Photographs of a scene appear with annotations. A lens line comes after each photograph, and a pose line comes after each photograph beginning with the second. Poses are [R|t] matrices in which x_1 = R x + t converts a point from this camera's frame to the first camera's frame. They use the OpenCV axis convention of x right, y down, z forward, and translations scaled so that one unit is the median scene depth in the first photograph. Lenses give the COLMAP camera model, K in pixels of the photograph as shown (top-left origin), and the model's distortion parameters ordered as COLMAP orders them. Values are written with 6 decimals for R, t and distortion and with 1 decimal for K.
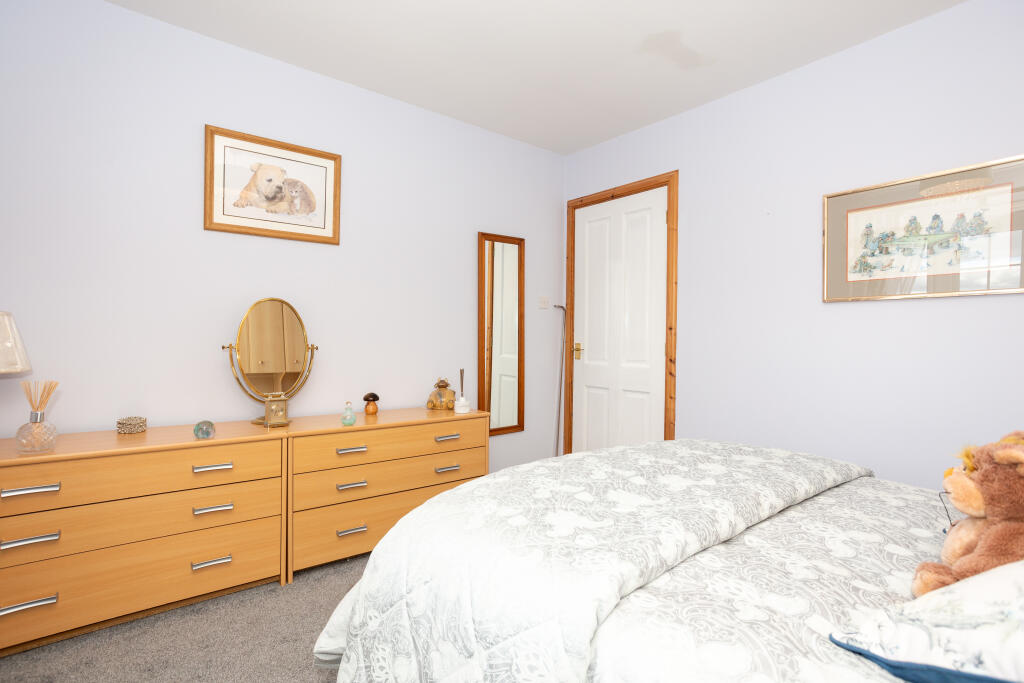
lens RADIAL K [[496.0, 0, 512.0], [0, 496.0, 341.5], [0, 0, 1]] dist [-0.026593, 0.000028]
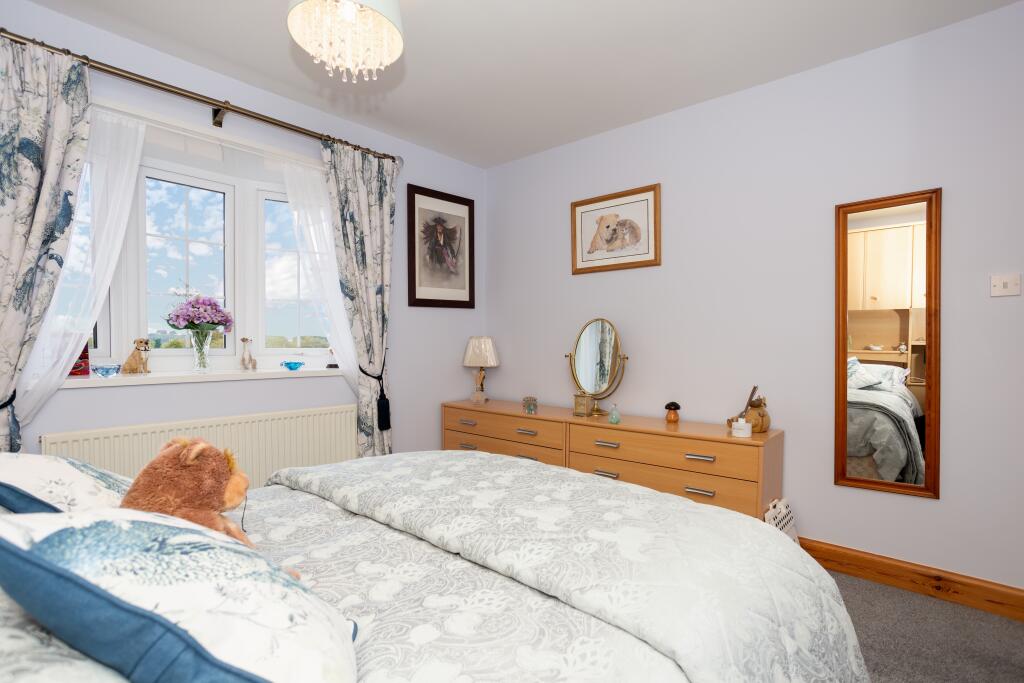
lens RADIAL K [[499.8, 0, 513.7], [0, 499.8, 358.5], [0, 0, 1]] dist [0.000513, 0.000070]
pose [[0.198013, 0.012381, -0.980121, 0.725997], [-0.013107, 0.999864, 0.009982, 0.006765], [0.980112, 0.010869, 0.198149, 0.490347]]
